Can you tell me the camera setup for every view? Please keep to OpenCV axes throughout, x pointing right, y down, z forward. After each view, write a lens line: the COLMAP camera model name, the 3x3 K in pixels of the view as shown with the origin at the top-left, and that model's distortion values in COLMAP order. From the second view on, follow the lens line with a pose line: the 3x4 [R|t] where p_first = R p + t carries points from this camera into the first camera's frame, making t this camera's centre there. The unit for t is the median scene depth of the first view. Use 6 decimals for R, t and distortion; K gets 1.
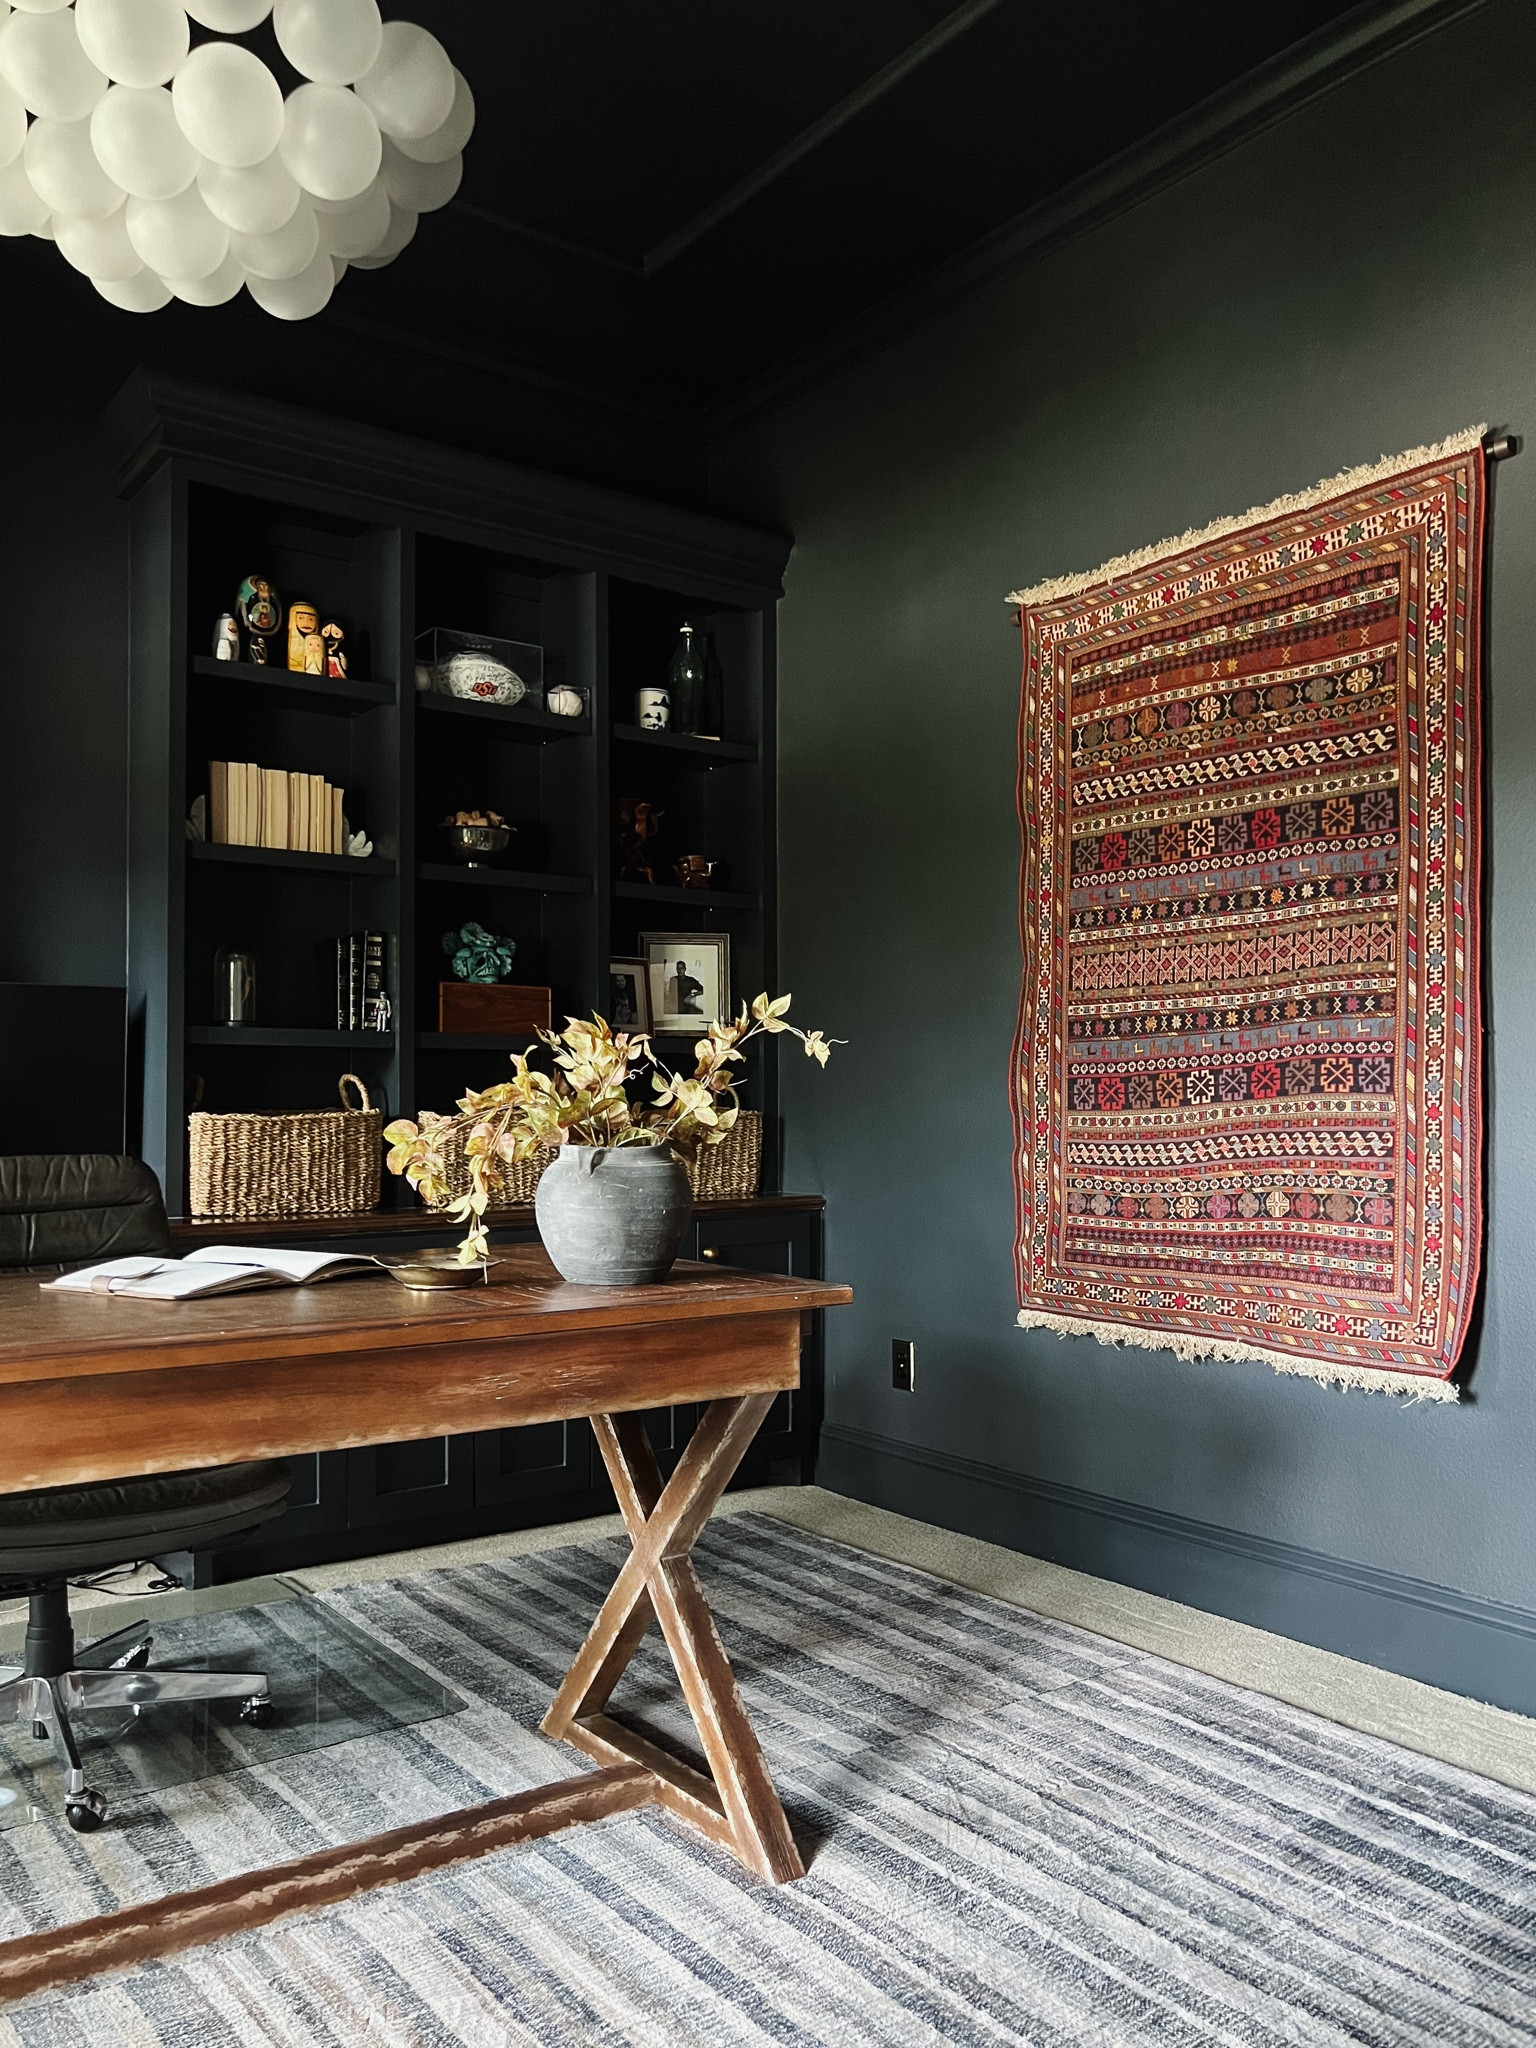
lens RADIAL K [[1528.2, 0, 773.1], [0, 1528.2, 1103.8], [0, 0, 1]] dist [-0.050056, -0.003171]
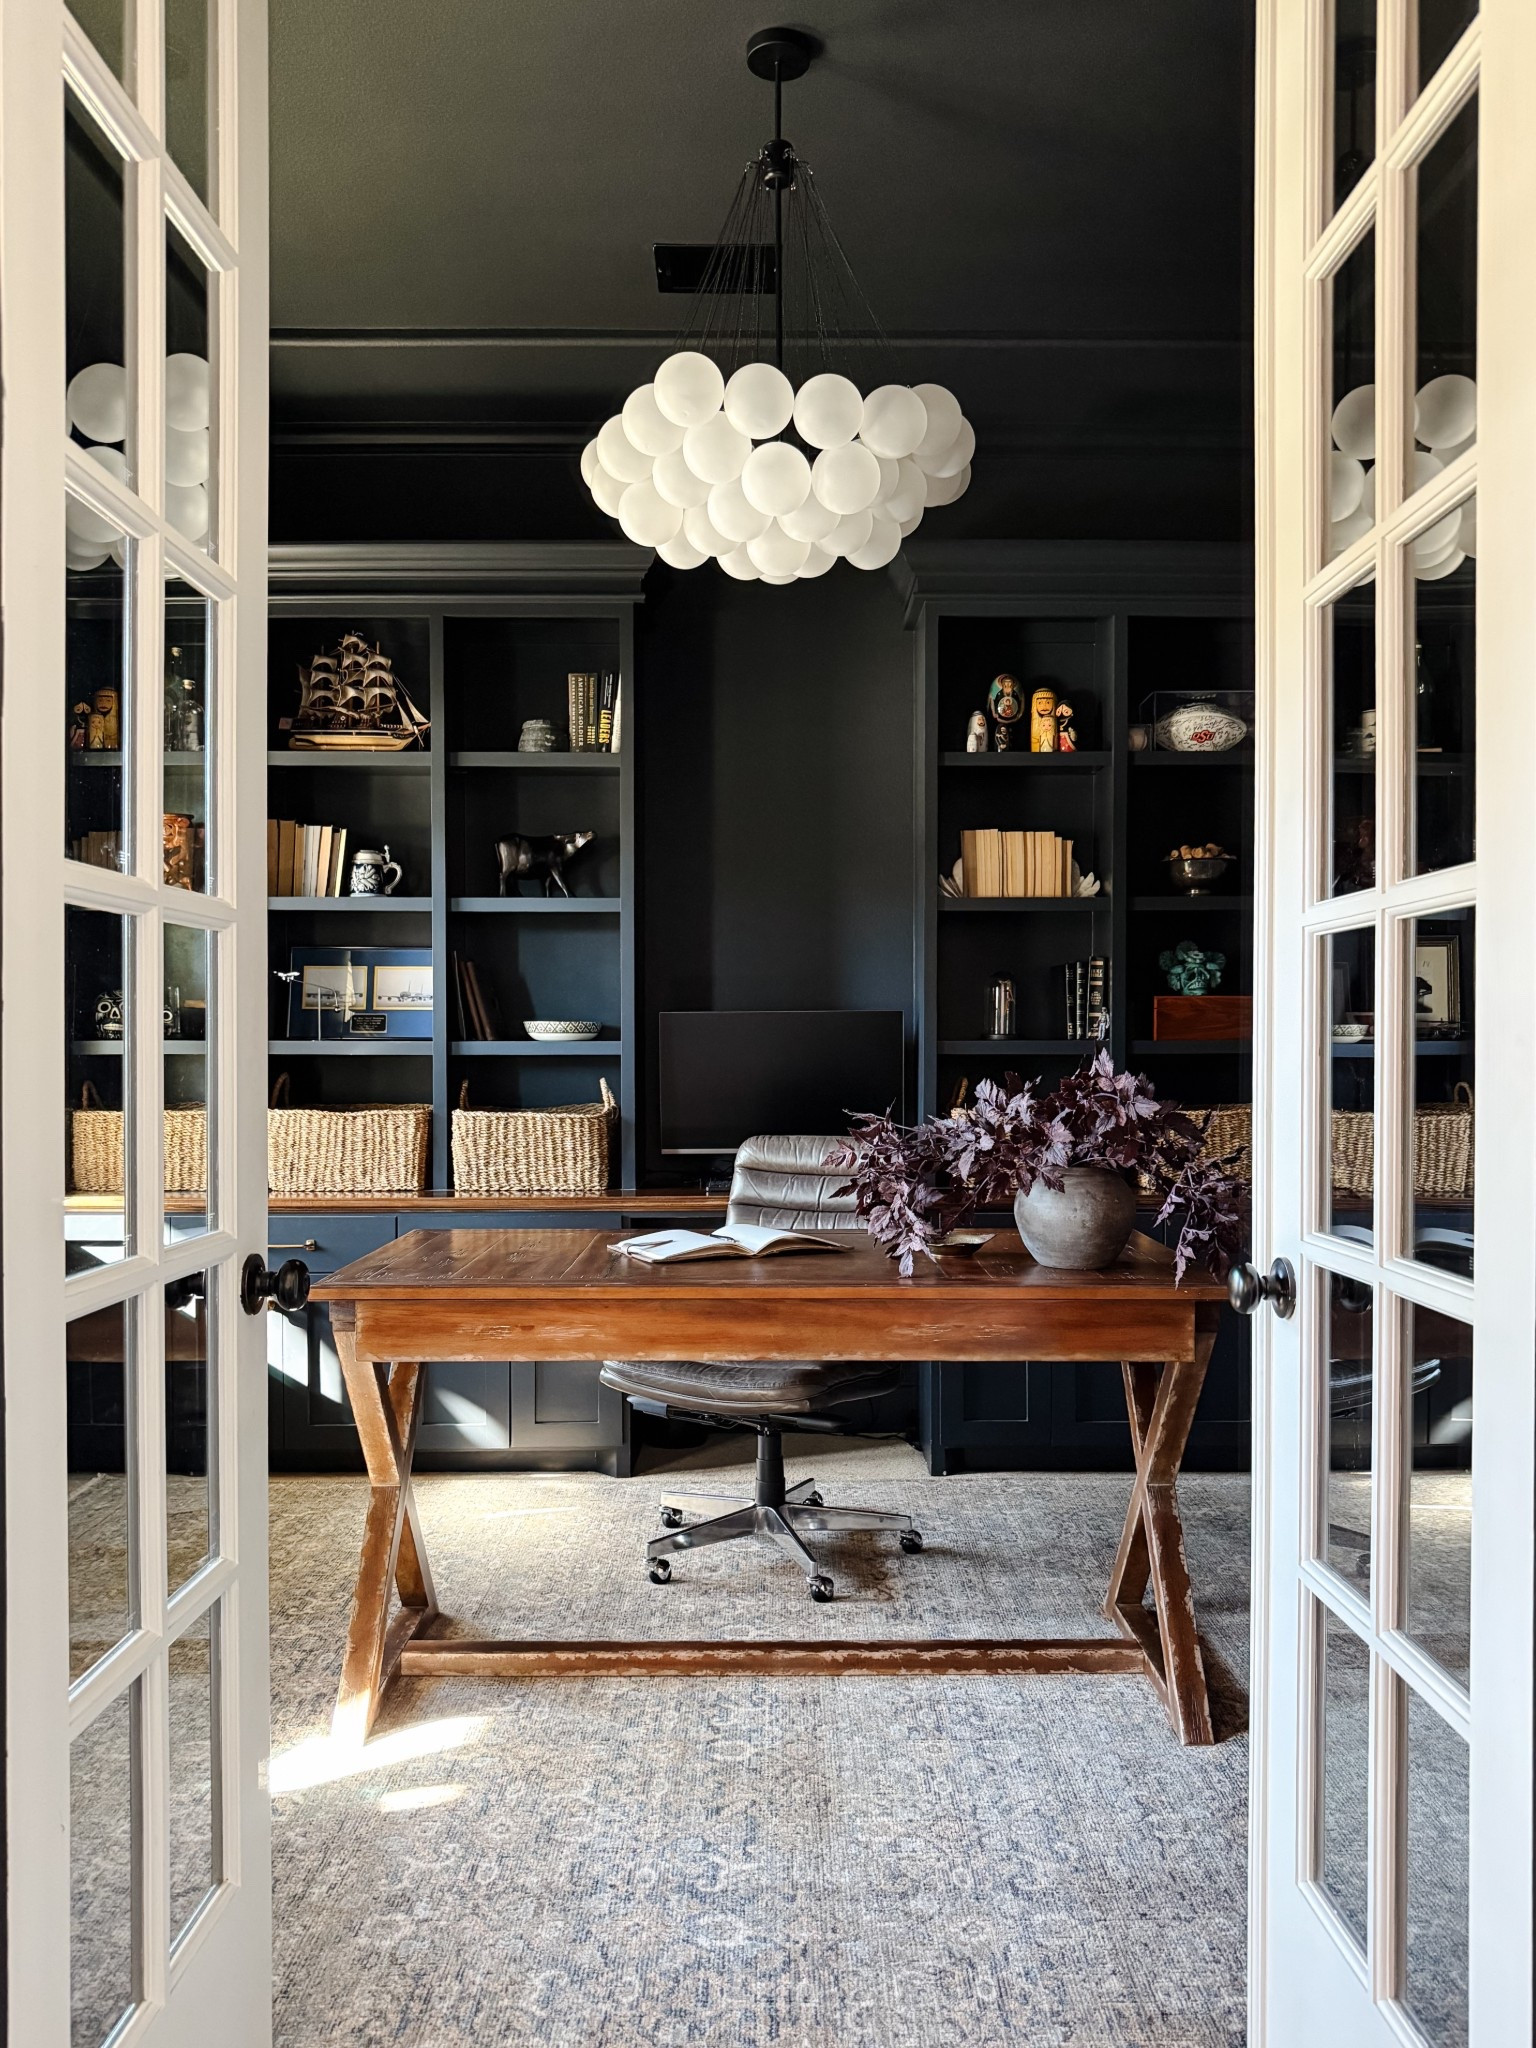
lens RADIAL K [[1528.2, 0, 773.1], [0, 1528.2, 1103.8], [0, 0, 1]] dist [-0.050056, -0.003171]
pose [[0.791658, 0.022311, -0.610558, 0.289406], [0.001020, 0.999283, 0.037838, -0.044672], [0.610964, -0.030578, 0.791067, -0.124179]]
